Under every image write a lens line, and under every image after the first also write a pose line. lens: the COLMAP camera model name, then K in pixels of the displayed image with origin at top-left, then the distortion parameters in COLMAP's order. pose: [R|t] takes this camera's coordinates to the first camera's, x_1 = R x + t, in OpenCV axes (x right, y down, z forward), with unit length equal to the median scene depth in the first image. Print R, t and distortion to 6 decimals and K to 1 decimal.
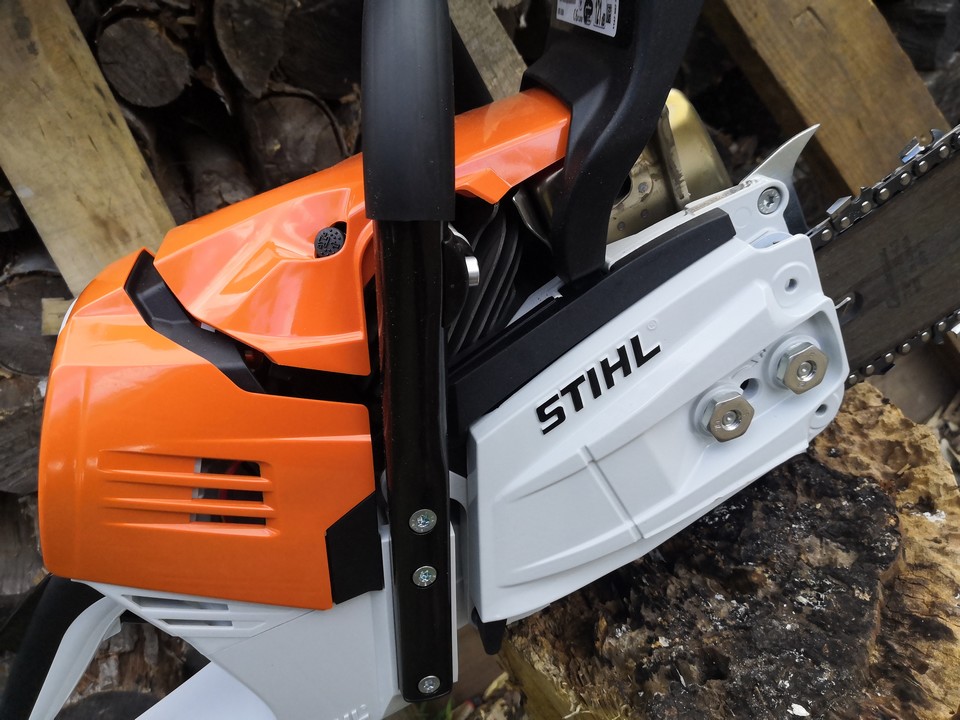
lens RADIAL K [[742.1, 0, 481.1], [0, 742.1, 357.3], [0, 0, 1]] dist [0.037989, -0.057728]
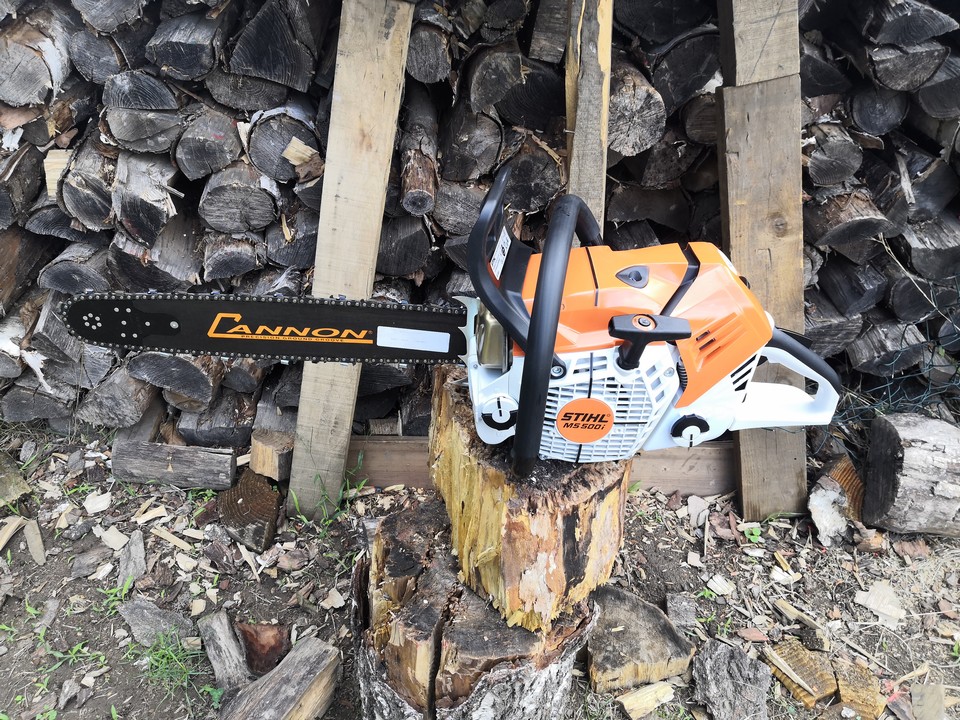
lens RADIAL K [[742.1, 0, 479.2], [0, 742.1, 358.9], [0, 0, 1]] dist [0.037989, -0.057728]
pose [[0.837722, 0.544351, 0.043641, -0.152284], [-0.546083, 0.834444, 0.074138, -0.040350], [0.003941, -0.085939, 0.996293, -1.841740]]
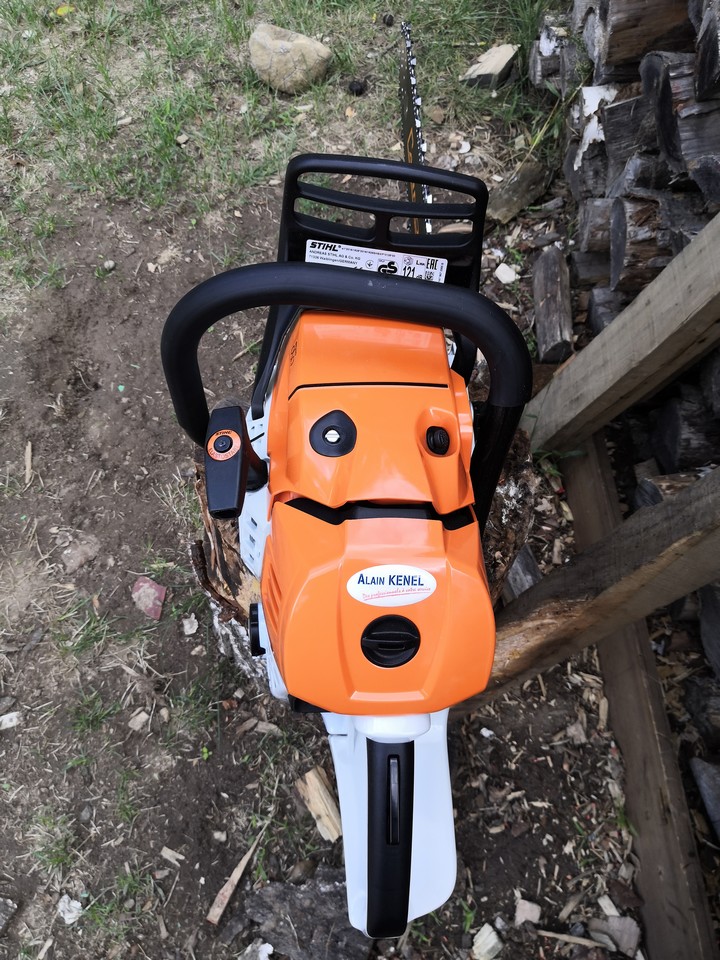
lens RADIAL K [[742.1, 0, 354.5], [0, 742.1, 479.2], [0, 0, 1]] dist [0.037989, -0.057728]
pose [[-0.249243, 0.967113, -0.050705, 0.412995], [-0.422152, -0.061376, 0.904445, -1.949189], [0.871588, 0.246832, 0.423566, 0.278643]]
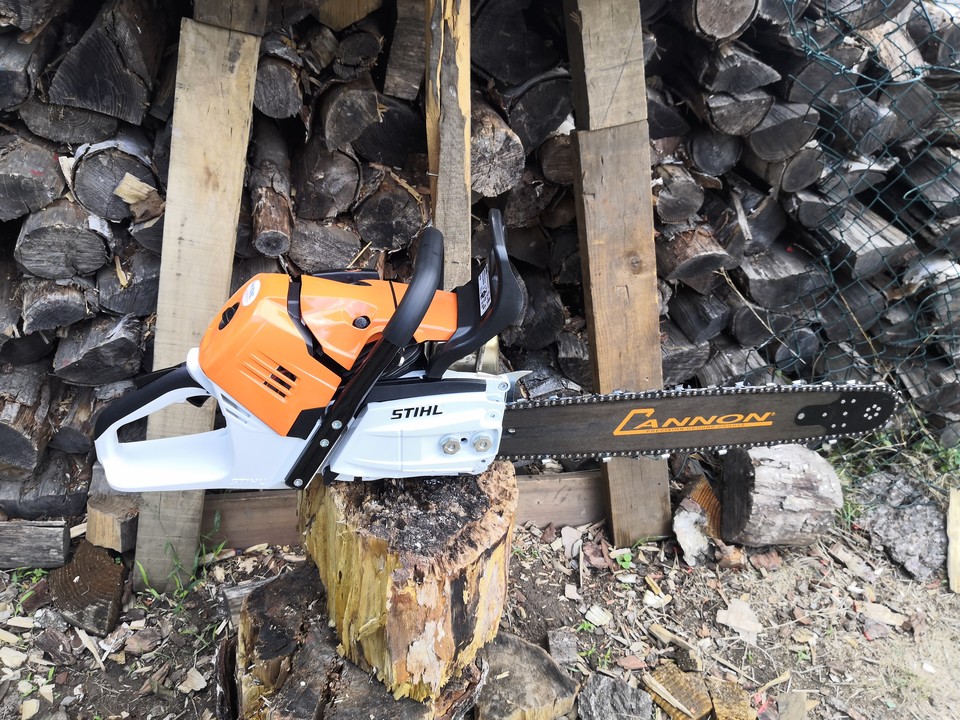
lens RADIAL K [[742.1, 0, 485.3], [0, 742.1, 356.7], [0, 0, 1]] dist [0.037989, -0.057728]
pose [[0.837898, 0.508951, 0.197220, -0.273870], [-0.508193, 0.859264, -0.058358, -0.108370], [-0.199165, -0.051328, 0.978621, -1.694456]]
